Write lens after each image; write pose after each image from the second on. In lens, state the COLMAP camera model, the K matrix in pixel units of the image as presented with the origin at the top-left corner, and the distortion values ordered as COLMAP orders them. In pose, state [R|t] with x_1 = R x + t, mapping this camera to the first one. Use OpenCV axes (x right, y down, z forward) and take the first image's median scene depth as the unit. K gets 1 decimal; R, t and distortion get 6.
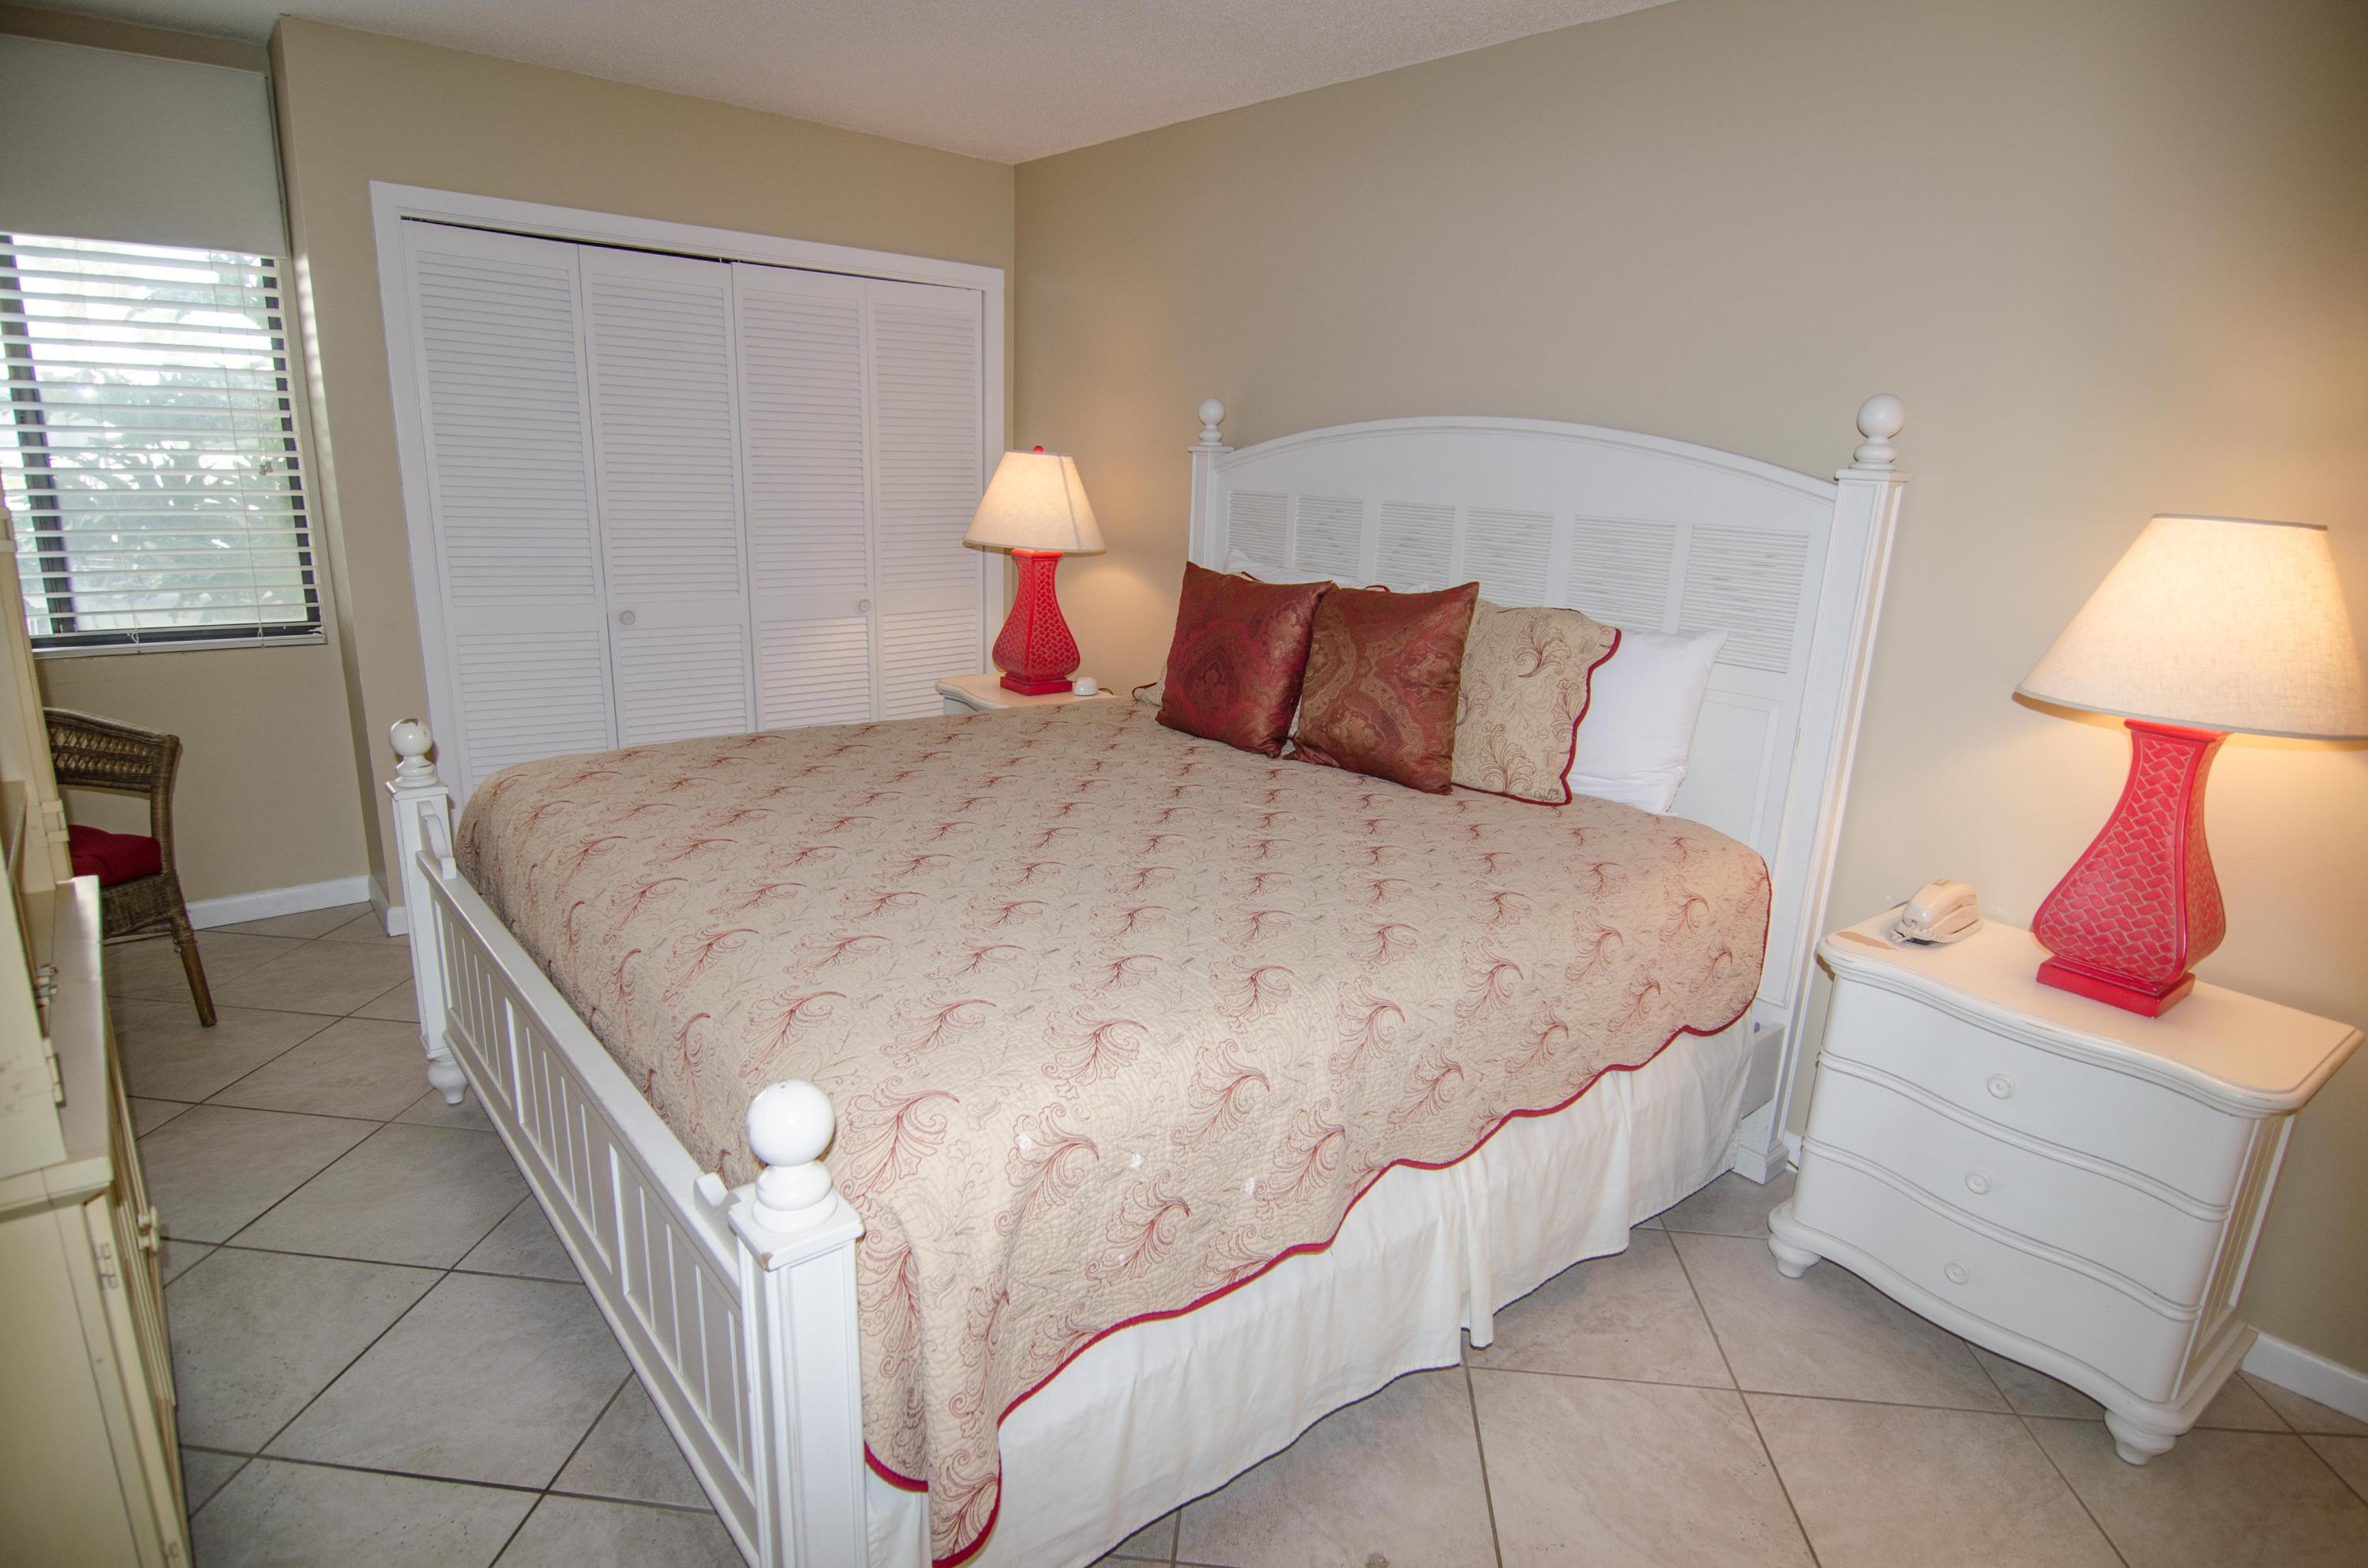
lens RADIAL K [[1293.2, 0, 1184.0], [0, 1293.2, 784.0], [0, 0, 1]] dist [0.000439, -0.000383]
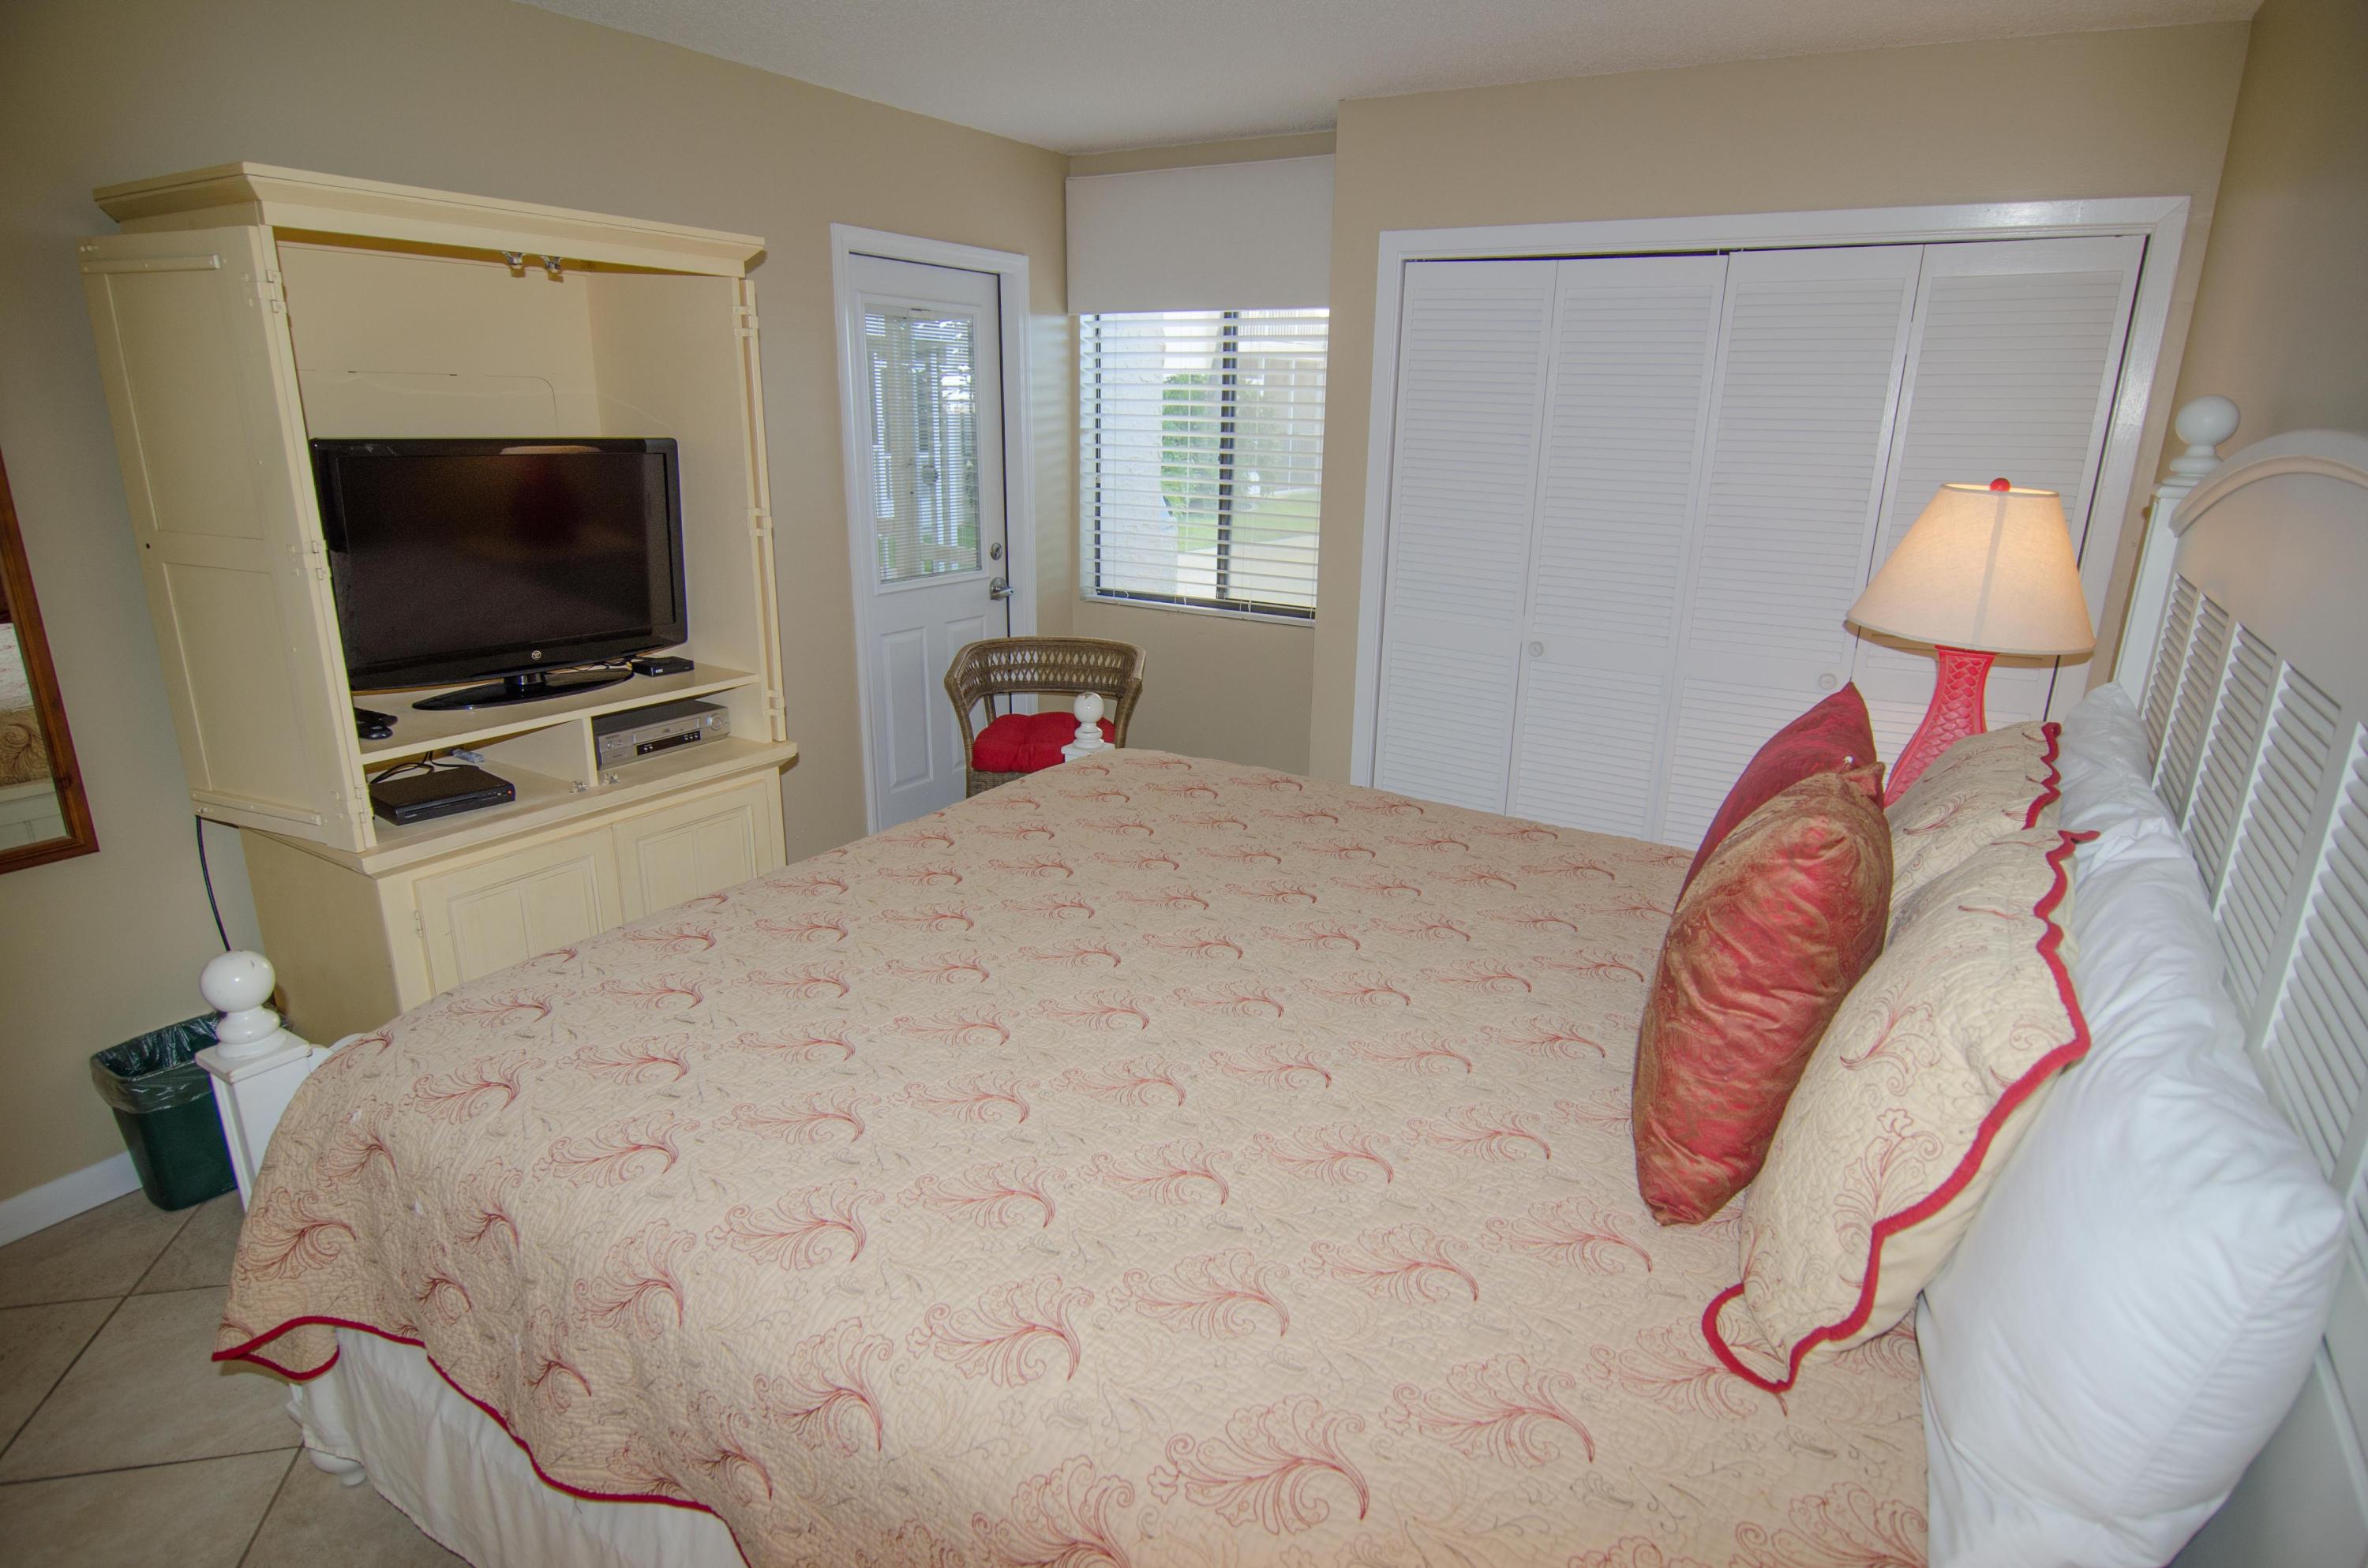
lens RADIAL K [[1264.7, 0, 1194.0], [0, 1264.7, 797.7], [0, 0, 1]] dist [-0.009351, -0.011518]
pose [[0.334510, 0.246447, -0.909597, 0.422704], [-0.252716, 0.953307, 0.165352, -0.135156], [0.907875, 0.174557, 0.381172, 0.514195]]
